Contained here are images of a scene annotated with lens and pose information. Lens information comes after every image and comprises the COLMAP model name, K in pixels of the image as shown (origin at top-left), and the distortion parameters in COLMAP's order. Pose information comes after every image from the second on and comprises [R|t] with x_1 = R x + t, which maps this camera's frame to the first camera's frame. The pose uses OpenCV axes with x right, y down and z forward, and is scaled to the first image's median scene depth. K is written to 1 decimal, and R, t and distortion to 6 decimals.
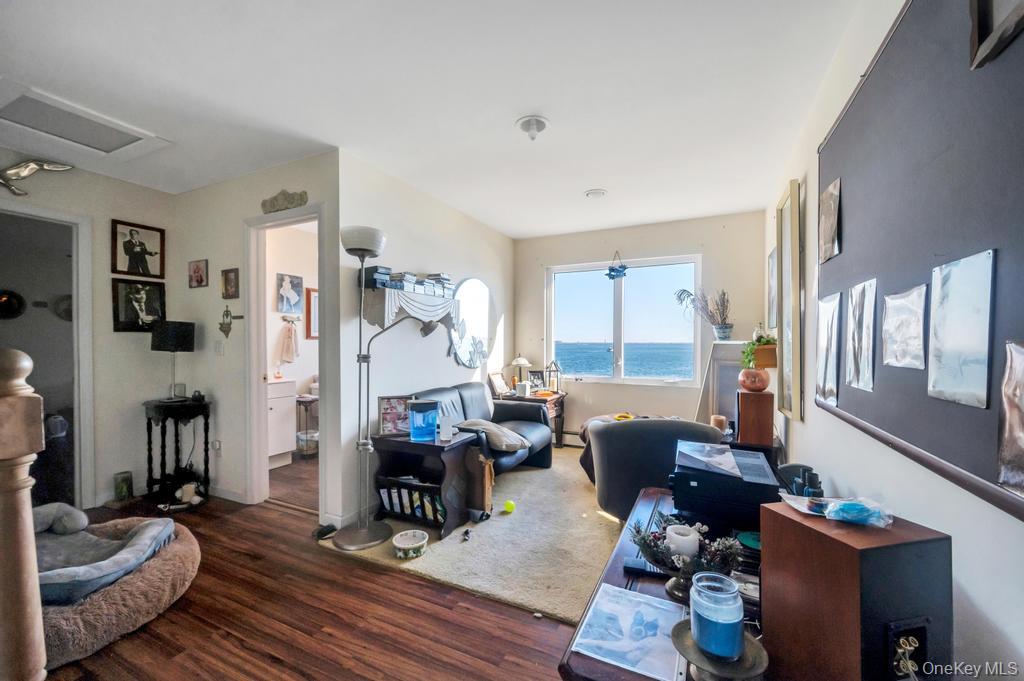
lens RADIAL K [[410.4, 0, 513.1], [0, 410.4, 344.3], [0, 0, 1]] dist [0.002168, 0.000698]
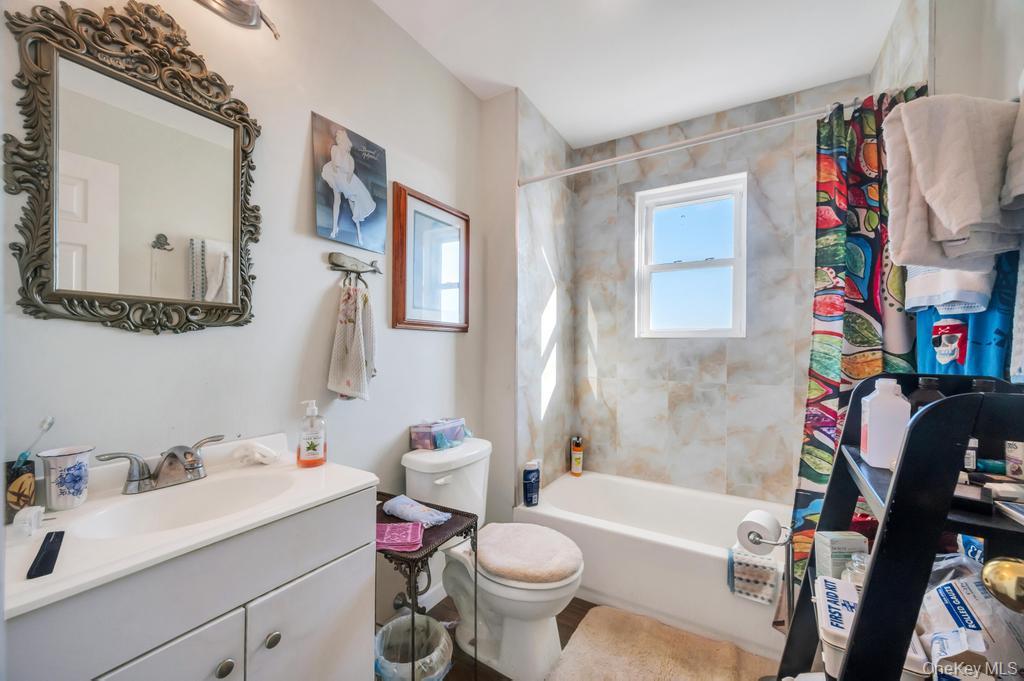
lens RADIAL K [[410.4, 0, 513.4], [0, 410.4, 345.1], [0, 0, 1]] dist [0.002168, 0.000698]
pose [[0.994019, 0.000886, -0.109204, -0.380230], [-0.001569, 0.999980, -0.006170, 0.004963], [0.109197, 0.006304, 0.994000, 0.691947]]
